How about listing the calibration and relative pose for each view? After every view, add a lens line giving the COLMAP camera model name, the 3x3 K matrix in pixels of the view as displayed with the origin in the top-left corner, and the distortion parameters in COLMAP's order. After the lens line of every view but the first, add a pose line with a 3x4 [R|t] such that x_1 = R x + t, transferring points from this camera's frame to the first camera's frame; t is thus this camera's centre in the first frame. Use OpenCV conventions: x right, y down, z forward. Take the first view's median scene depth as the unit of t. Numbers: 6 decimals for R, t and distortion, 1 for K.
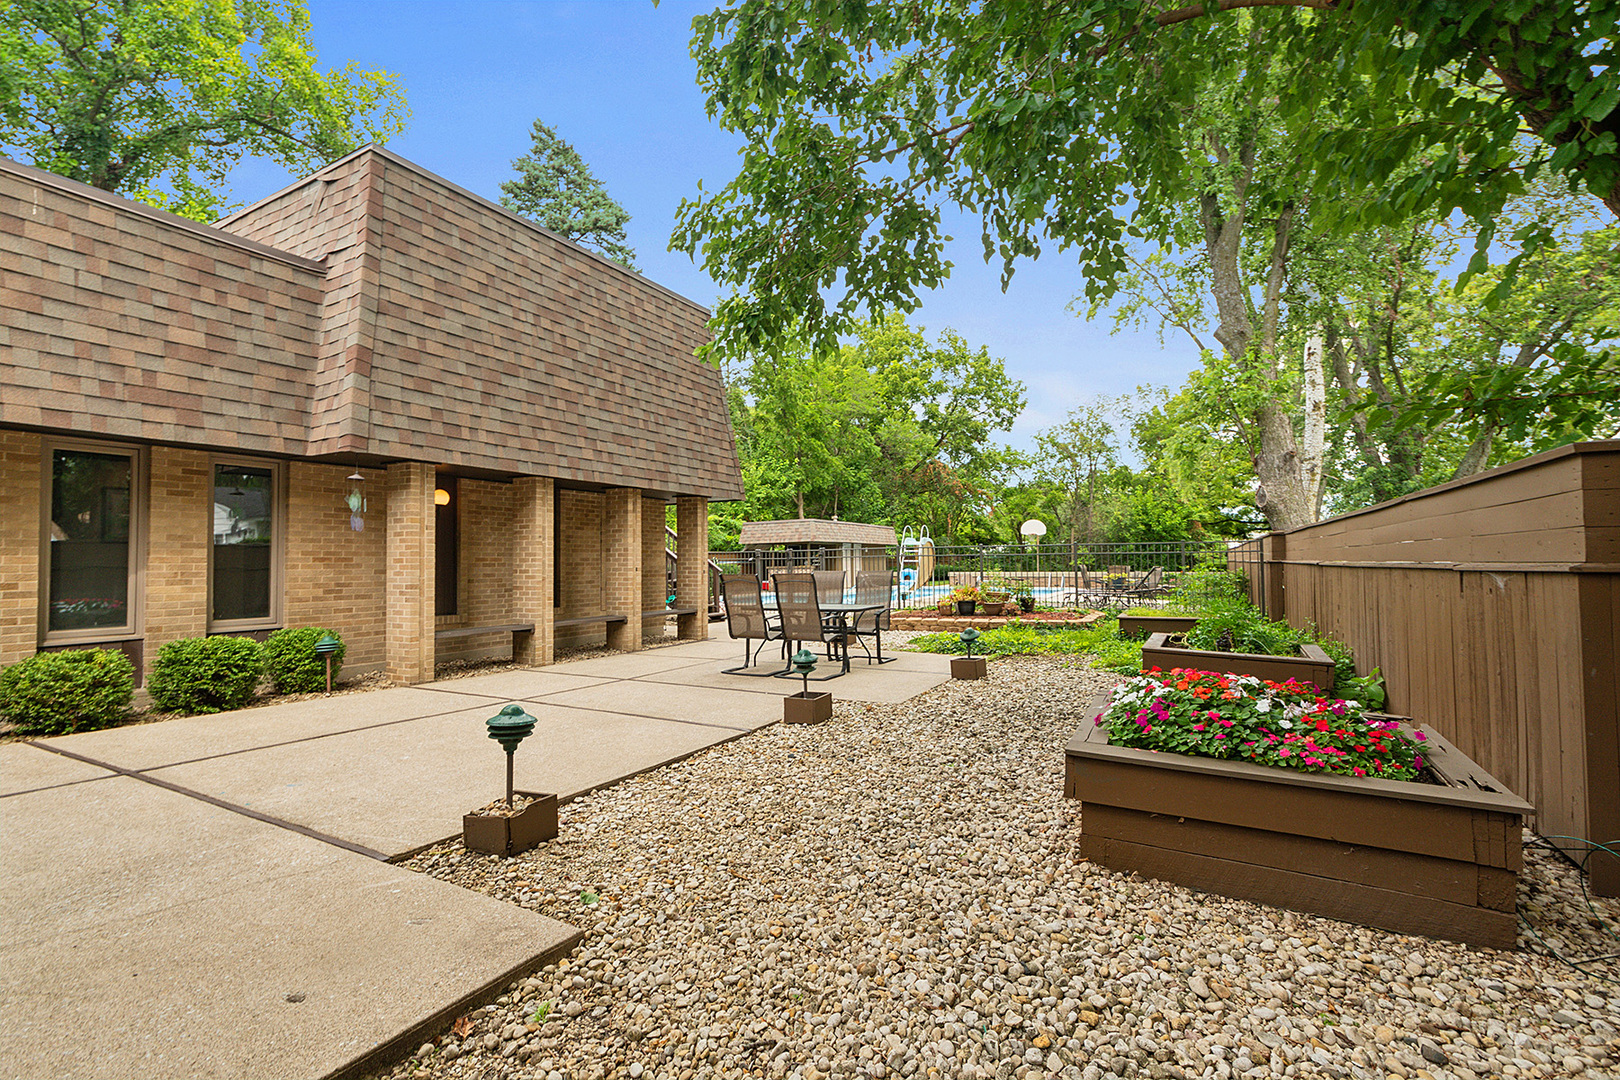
lens RADIAL K [[726.9, 0, 806.0], [0, 726.9, 540.1], [0, 0, 1]] dist [-0.002115, -0.000179]
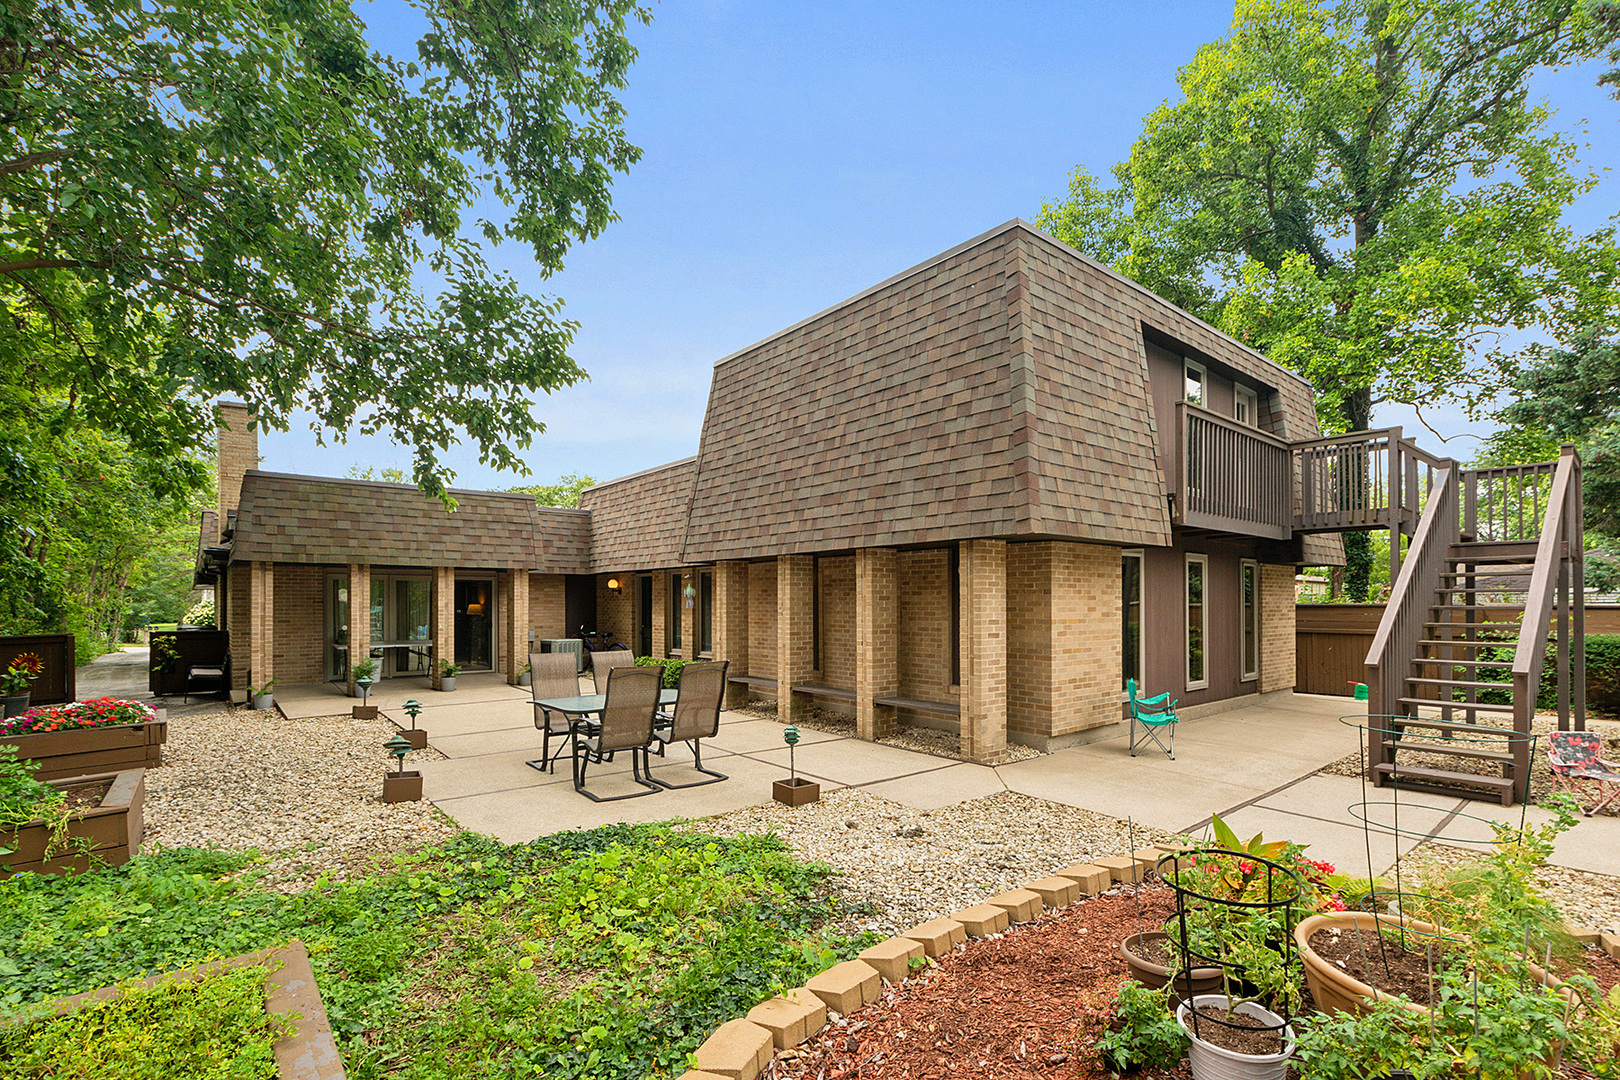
lens RADIAL K [[726.9, 0, 780.9], [0, 726.9, 597.4], [0, 0, 1]] dist [-0.002115, -0.000179]
pose [[-0.387375, 0.003514, -0.921915, 0.611958], [0.034153, 0.999361, -0.010542, -0.008147], [0.921289, -0.035570, -0.387248, 1.295701]]
